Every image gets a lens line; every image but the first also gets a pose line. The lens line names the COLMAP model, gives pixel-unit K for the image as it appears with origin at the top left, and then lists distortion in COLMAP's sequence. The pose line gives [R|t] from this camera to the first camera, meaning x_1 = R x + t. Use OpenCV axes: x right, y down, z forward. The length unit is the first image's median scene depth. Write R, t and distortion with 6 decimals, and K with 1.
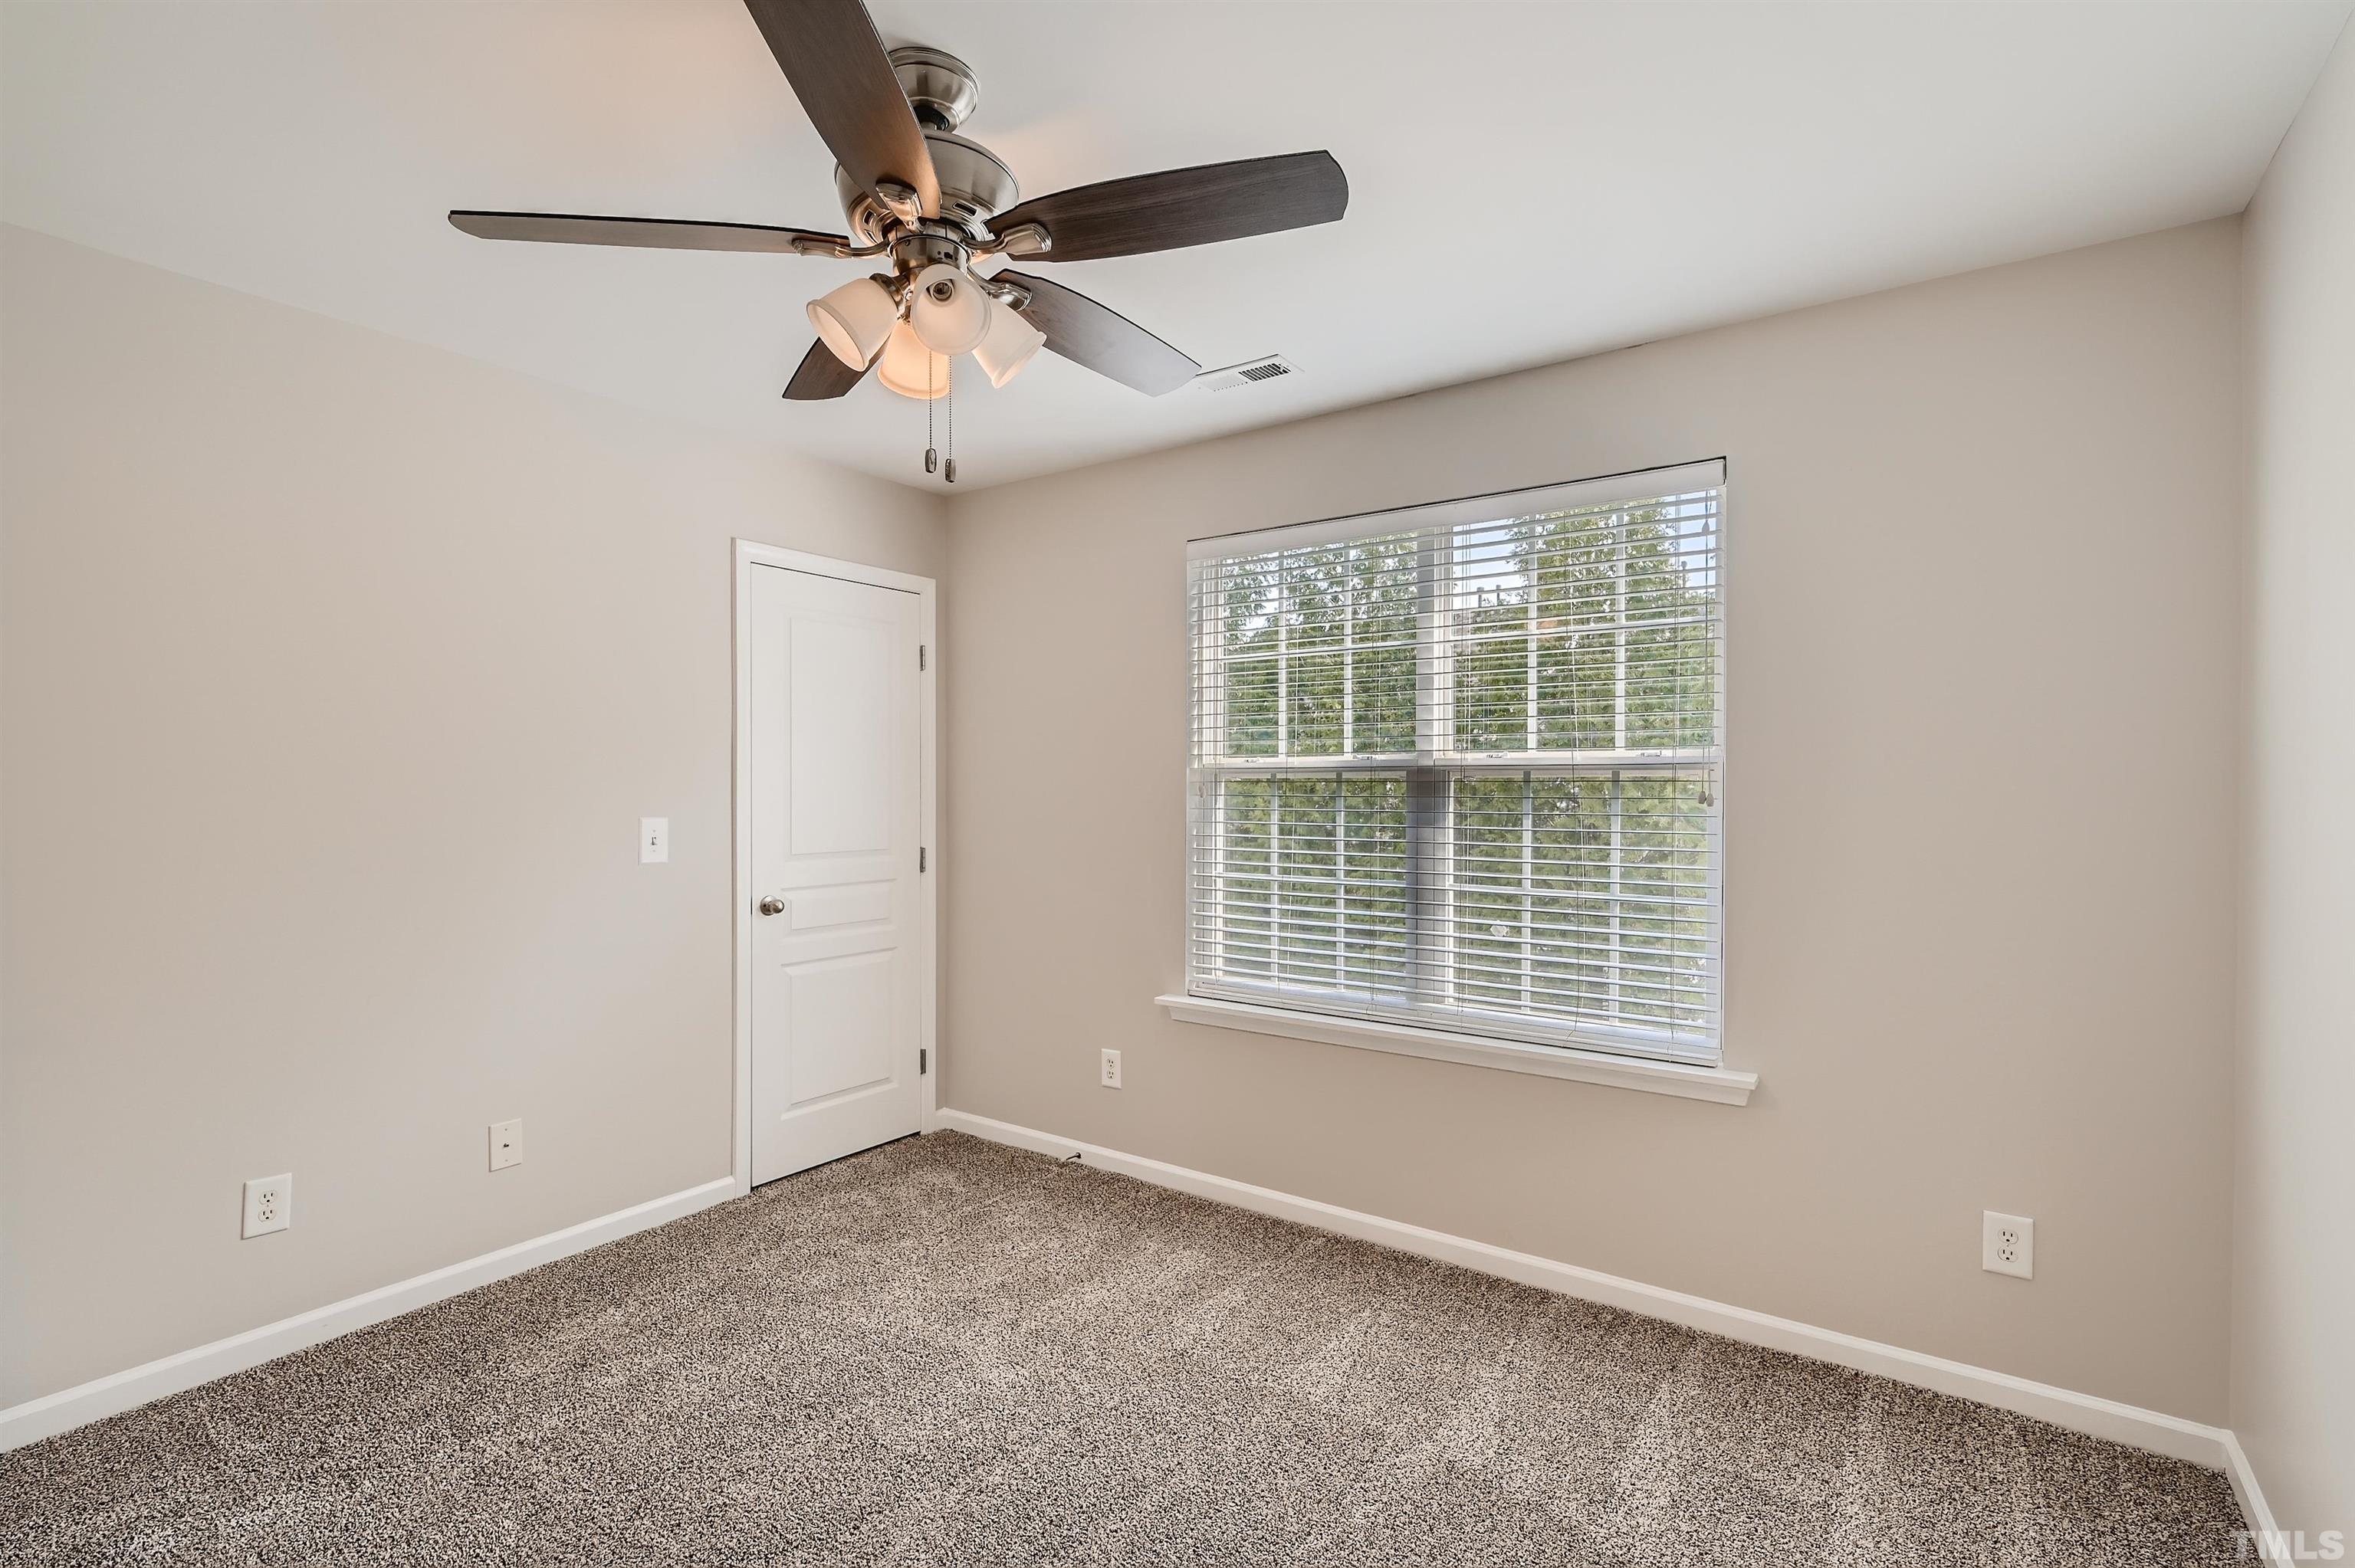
lens RADIAL K [[1083.5, 0, 1182.2], [0, 1083.5, 784.8], [0, 0, 1]] dist [0.002162, -0.000011]
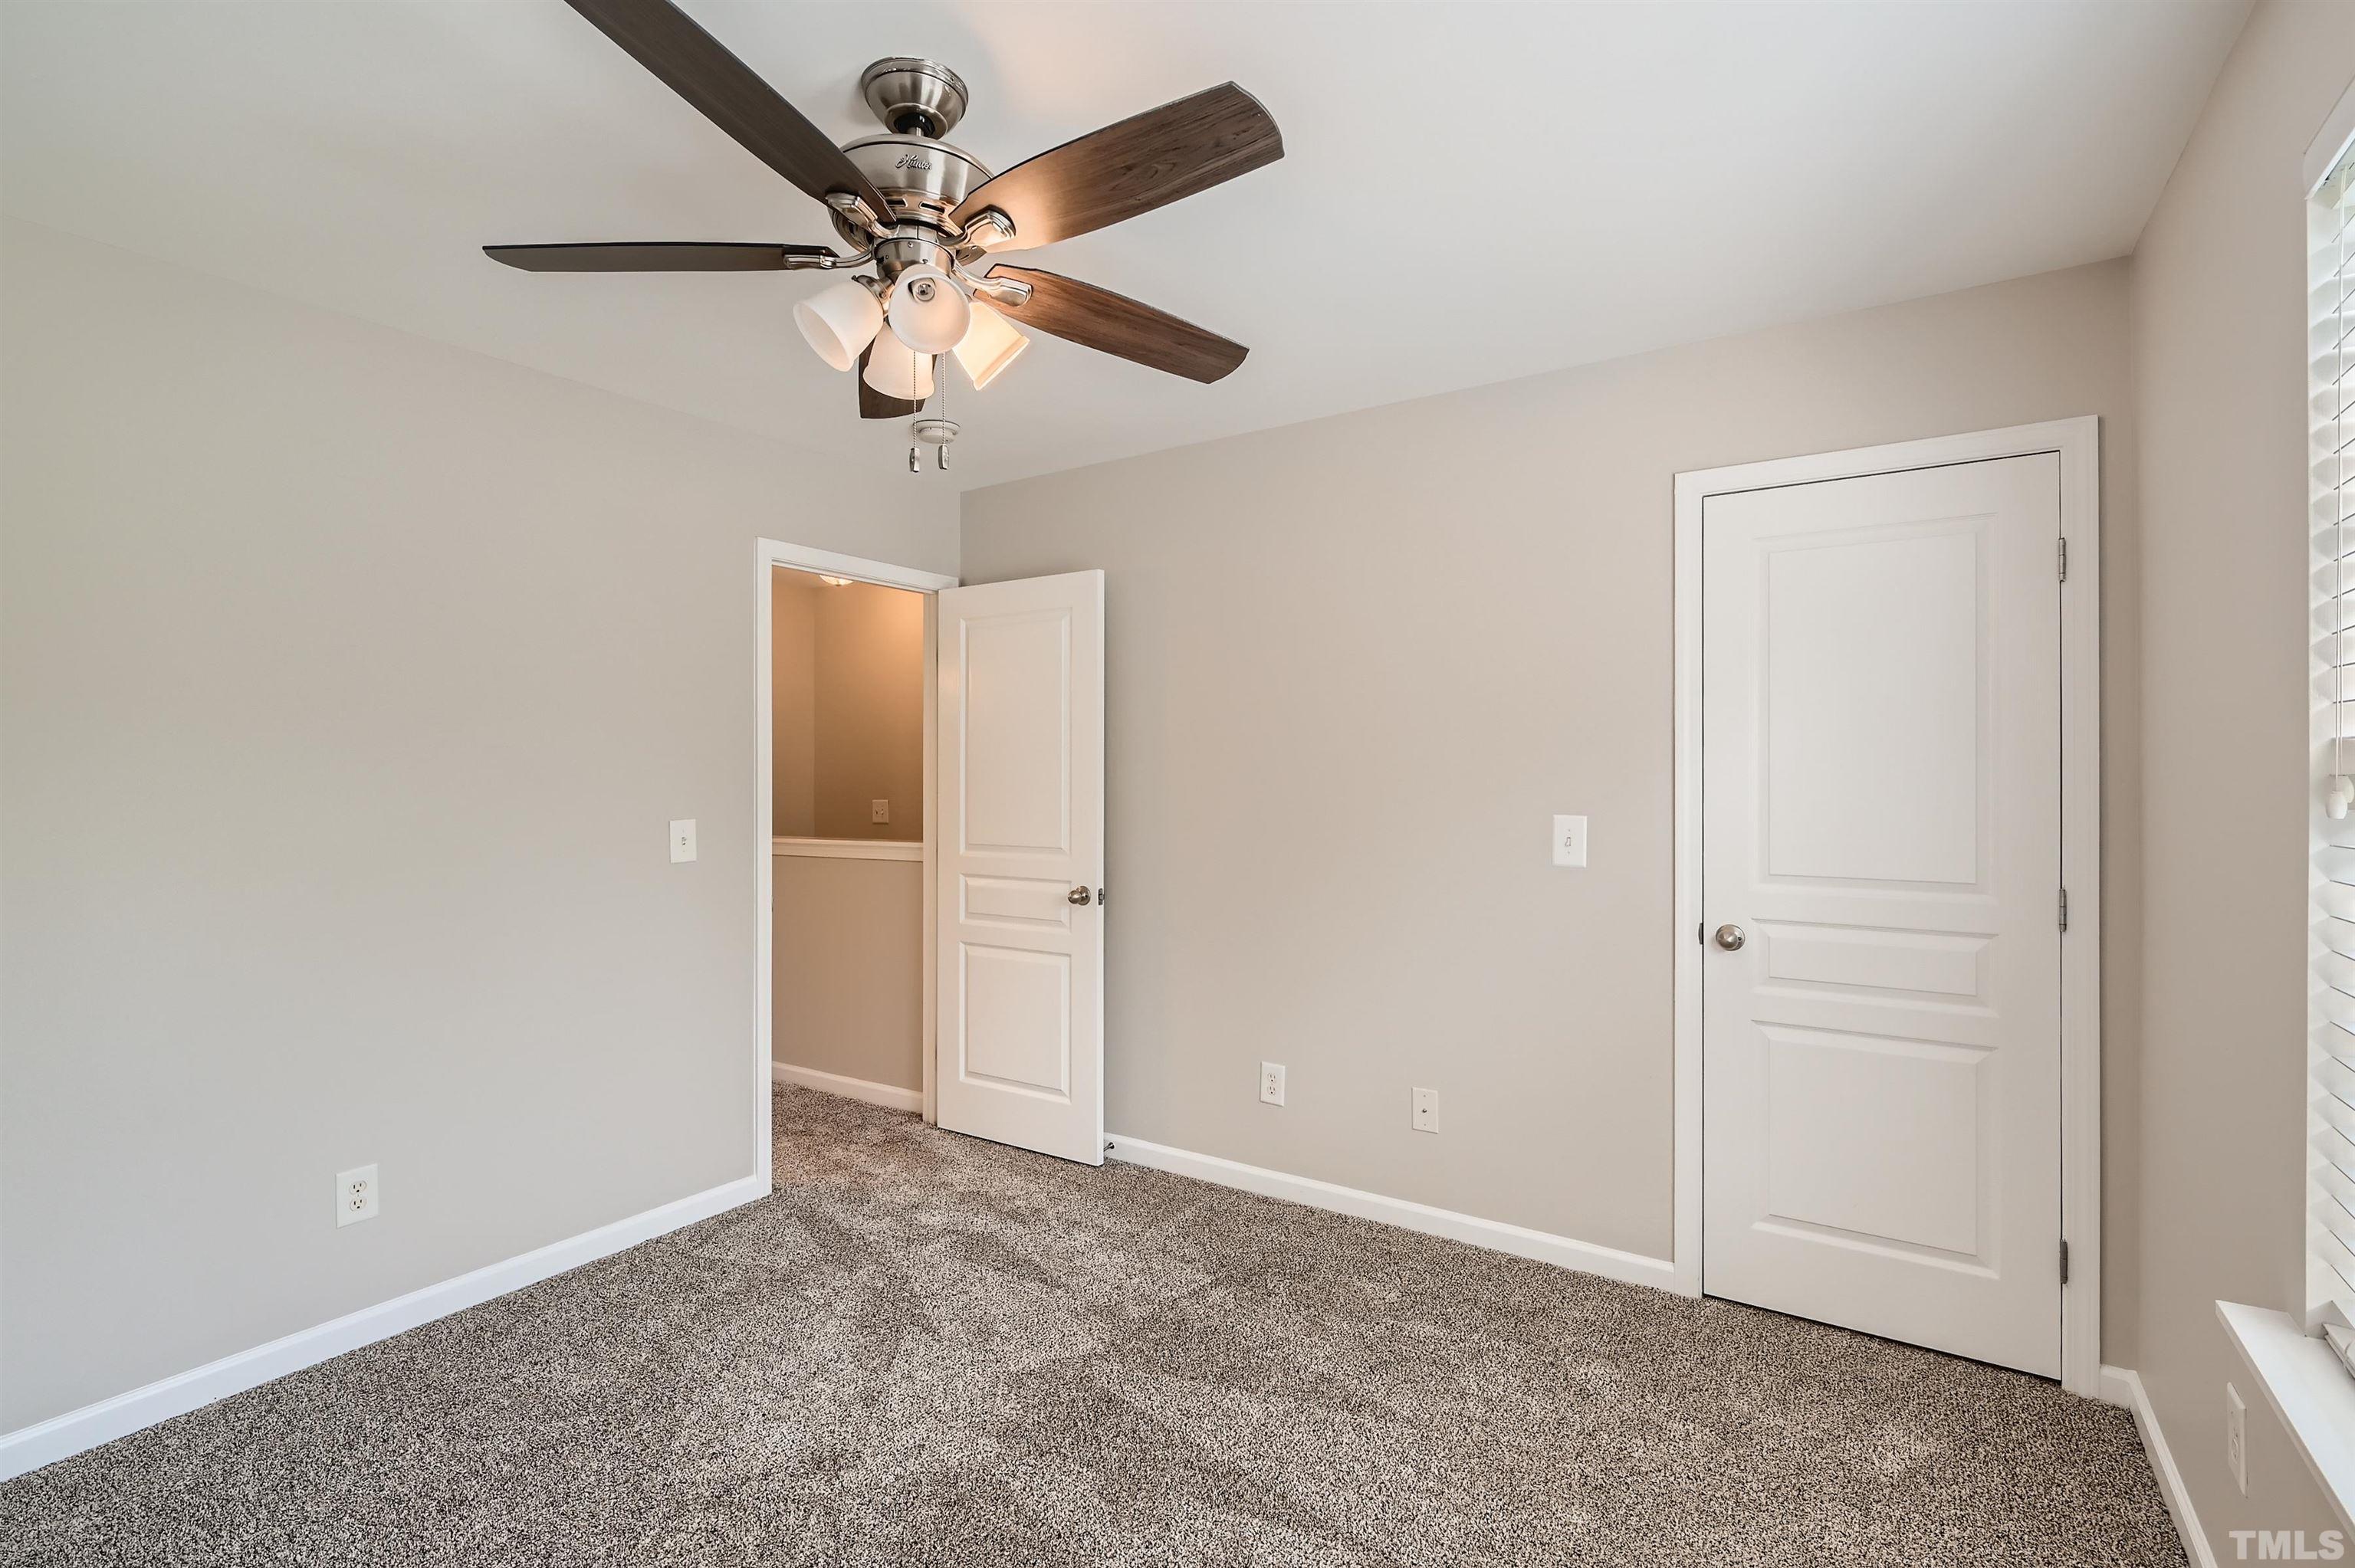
lens RADIAL K [[1083.5, 0, 1177.6], [0, 1083.5, 772.6], [0, 0, 1]] dist [0.002162, -0.000011]
pose [[0.021842, -0.006265, -0.999742, 0.374142], [-0.001237, 0.999979, -0.006294, 0.000325], [0.999761, 0.001374, 0.021833, 0.591985]]
